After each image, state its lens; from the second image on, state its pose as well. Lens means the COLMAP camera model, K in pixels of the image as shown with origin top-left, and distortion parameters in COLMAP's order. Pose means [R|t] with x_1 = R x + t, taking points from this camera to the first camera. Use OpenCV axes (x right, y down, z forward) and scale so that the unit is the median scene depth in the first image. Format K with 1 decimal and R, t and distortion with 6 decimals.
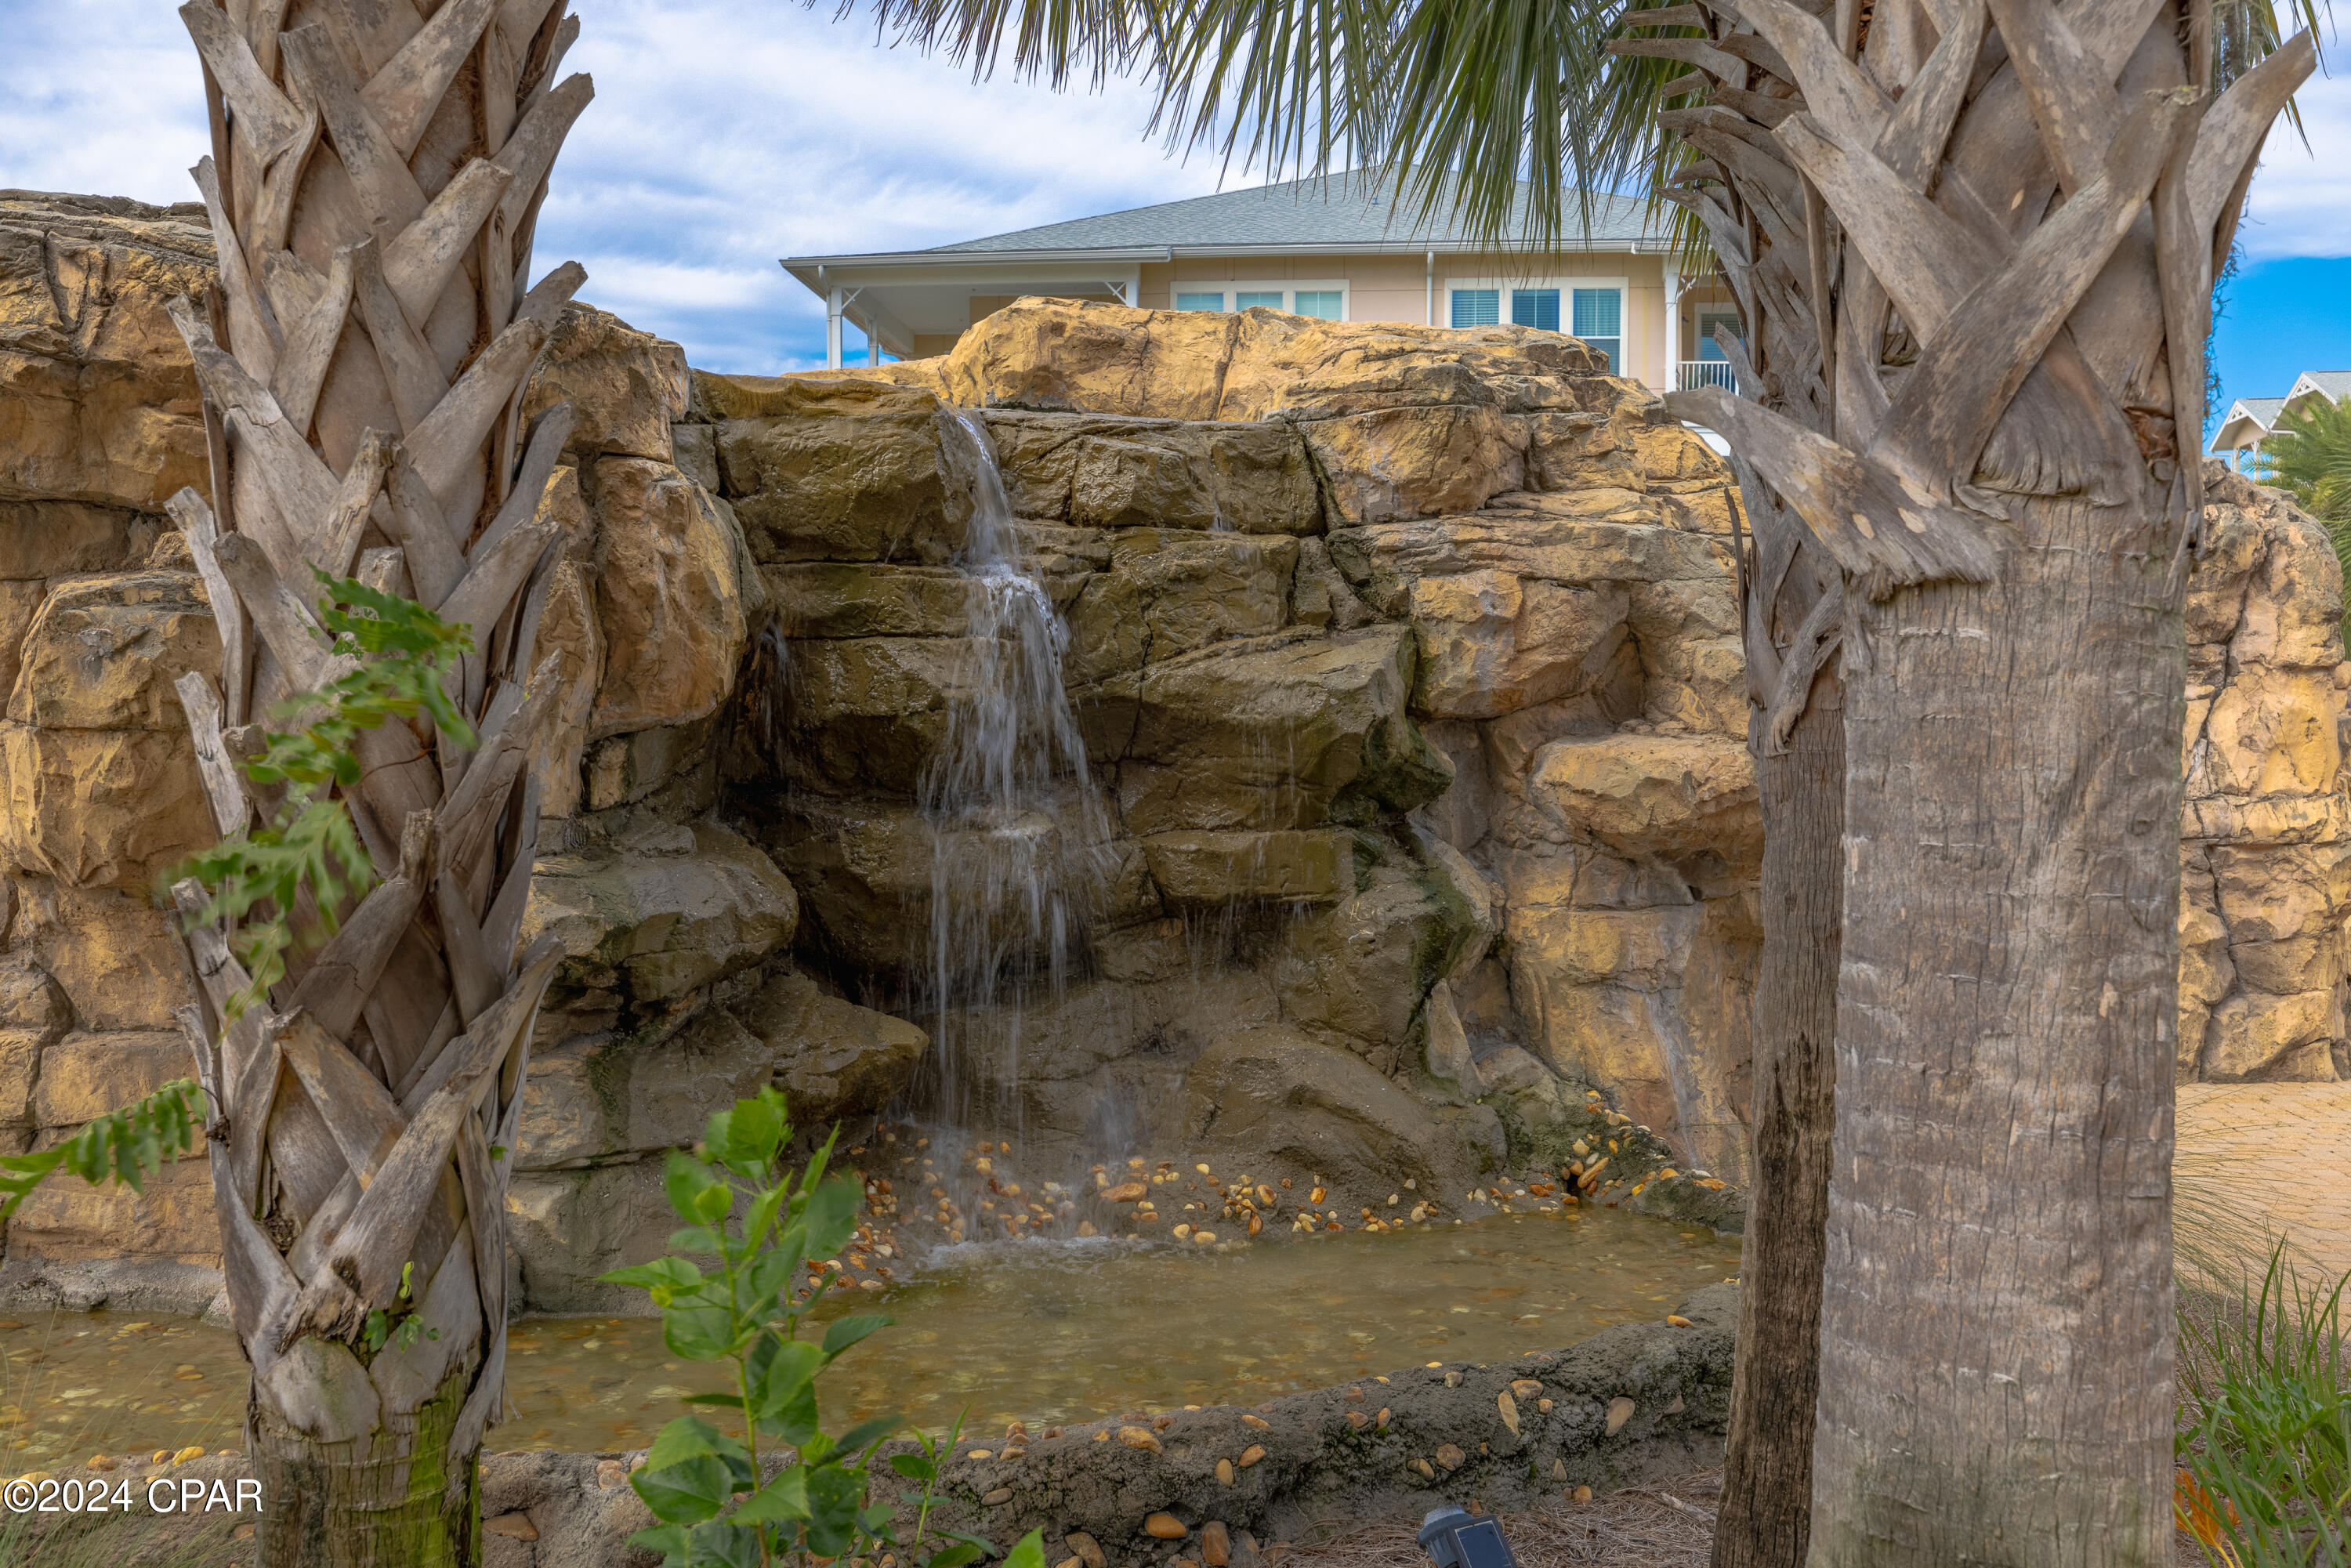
lens RADIAL K [[2262.5, 0, 1161.9], [0, 2262.5, 763.9], [0, 0, 1]] dist [0.000609, 0.000000]
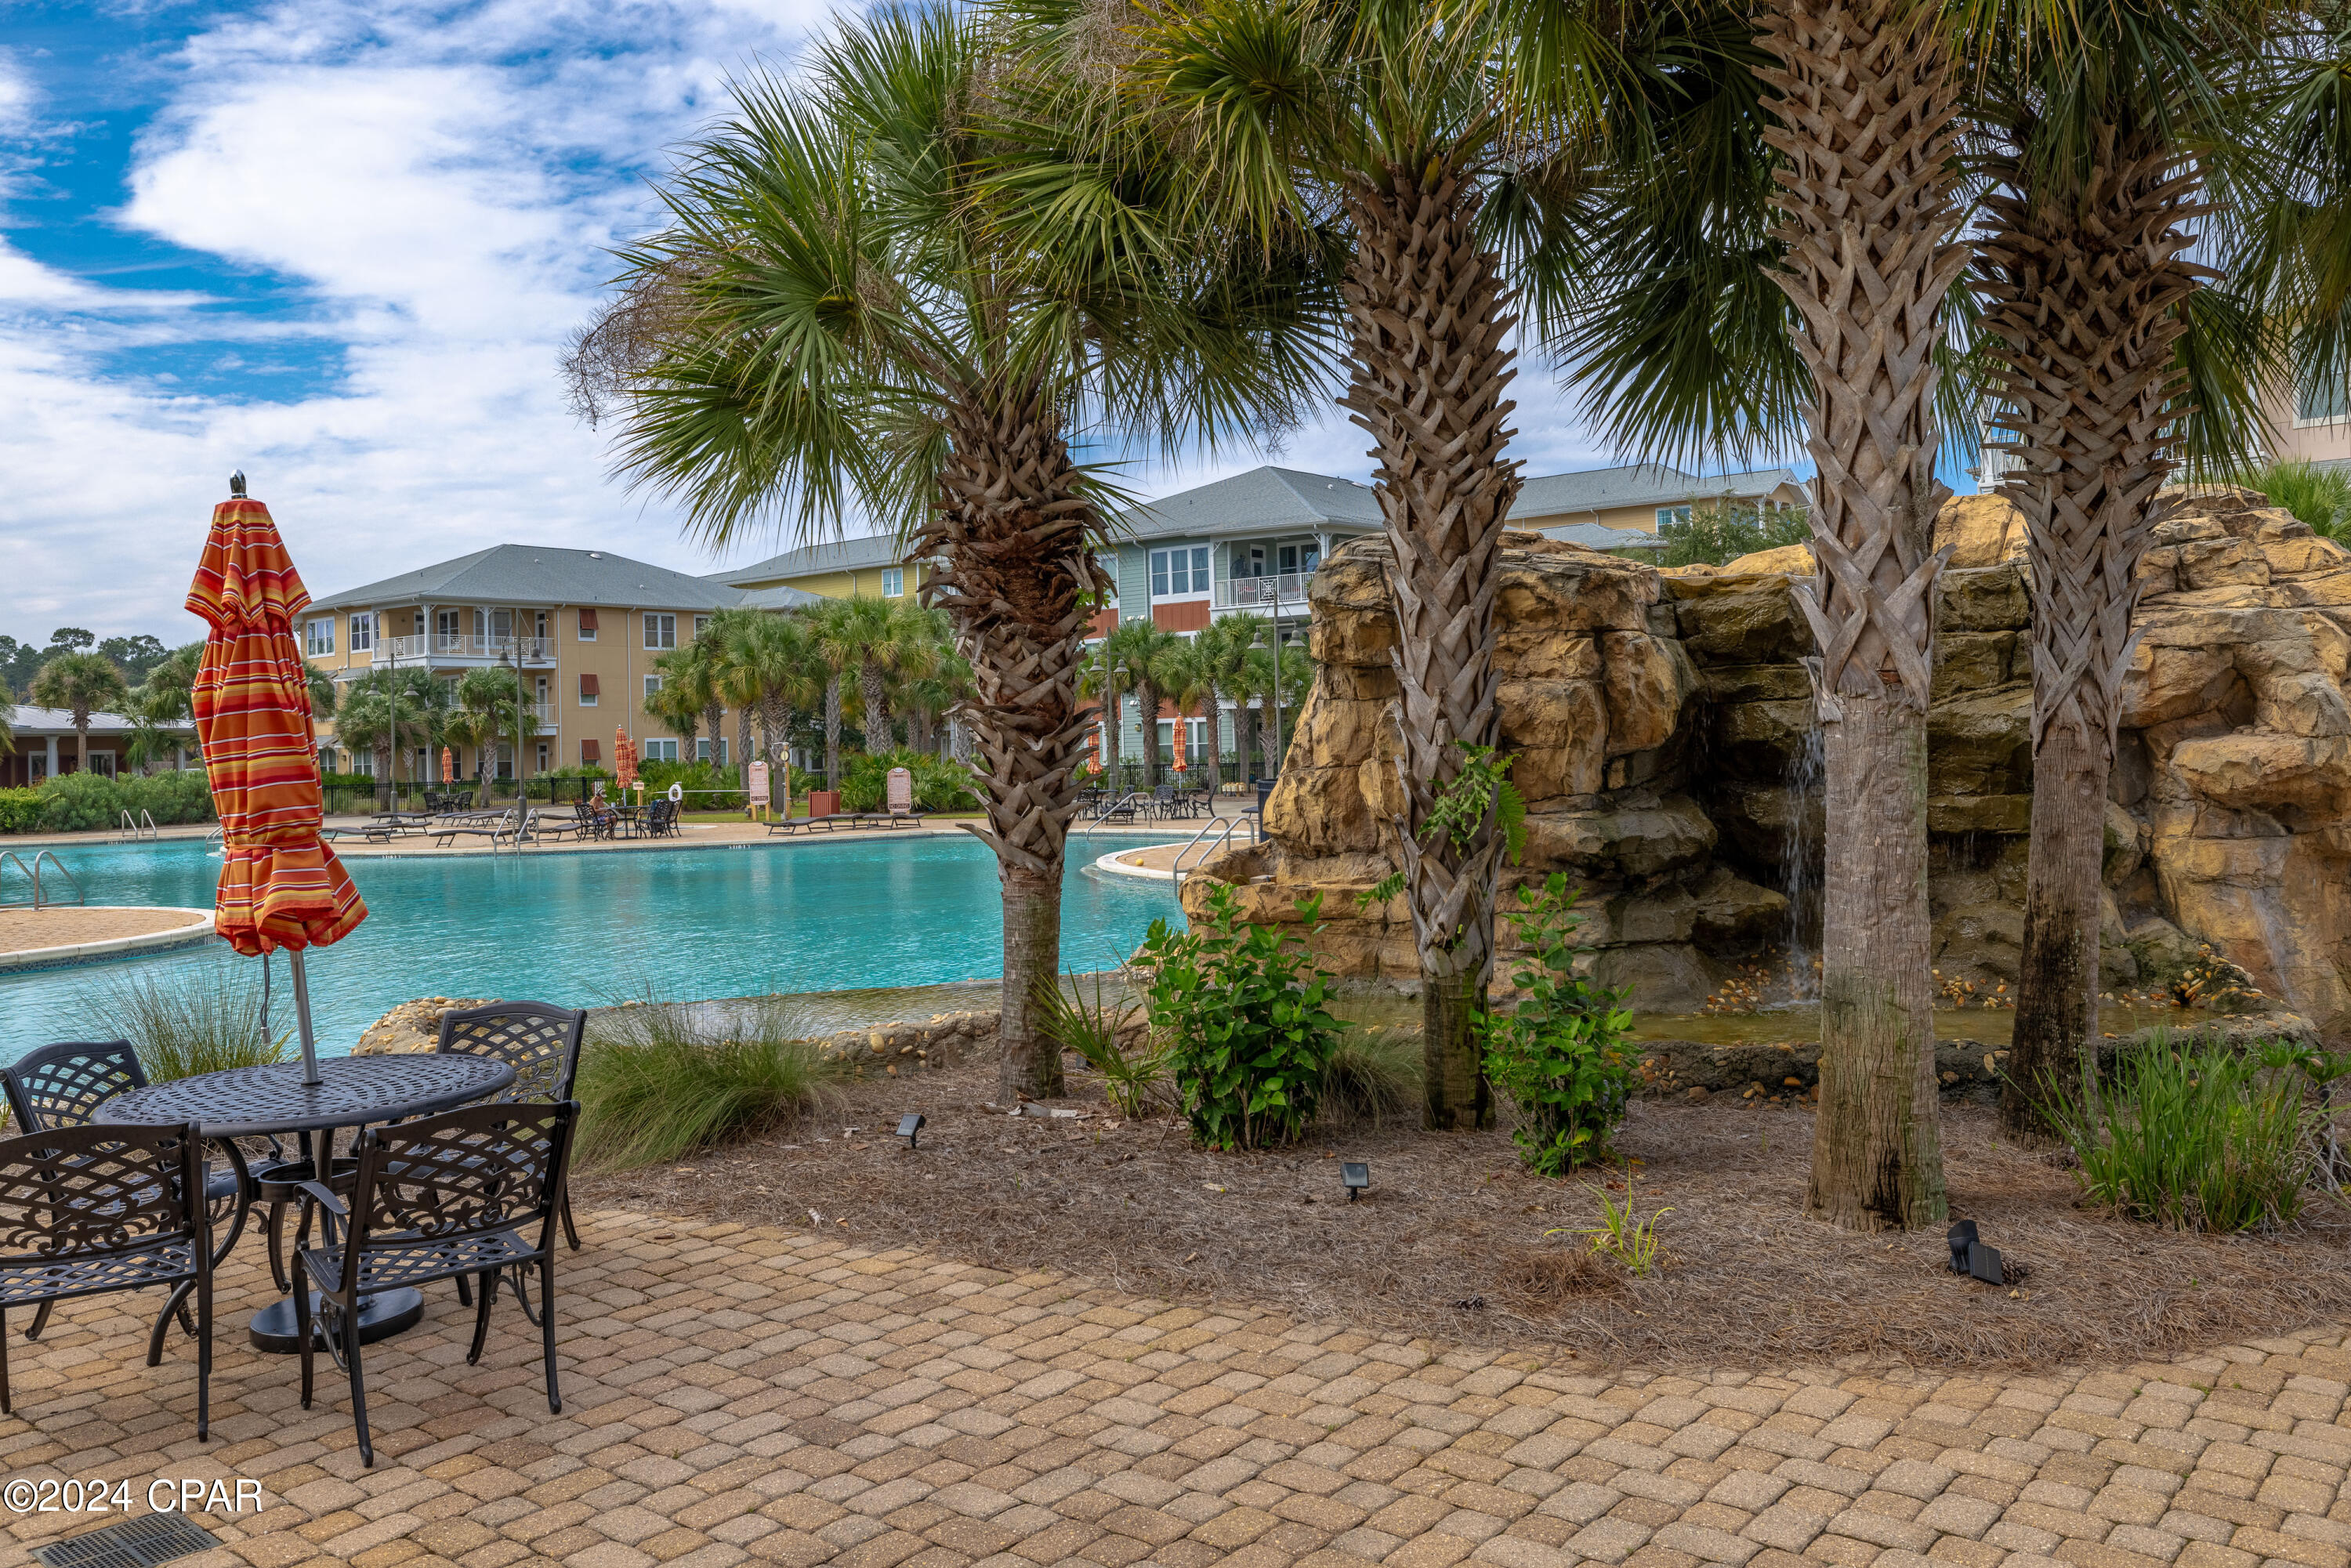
lens RADIAL K [[1801.1, 0, 1174.9], [0, 1801.1, 789.6], [0, 0, 1]] dist [-0.000408, 0.003975]
pose [[0.819312, -0.015366, -0.573141, 0.362583], [0.027986, 0.999521, 0.013208, -0.013373], [0.572664, -0.026861, 0.819350, -0.606822]]
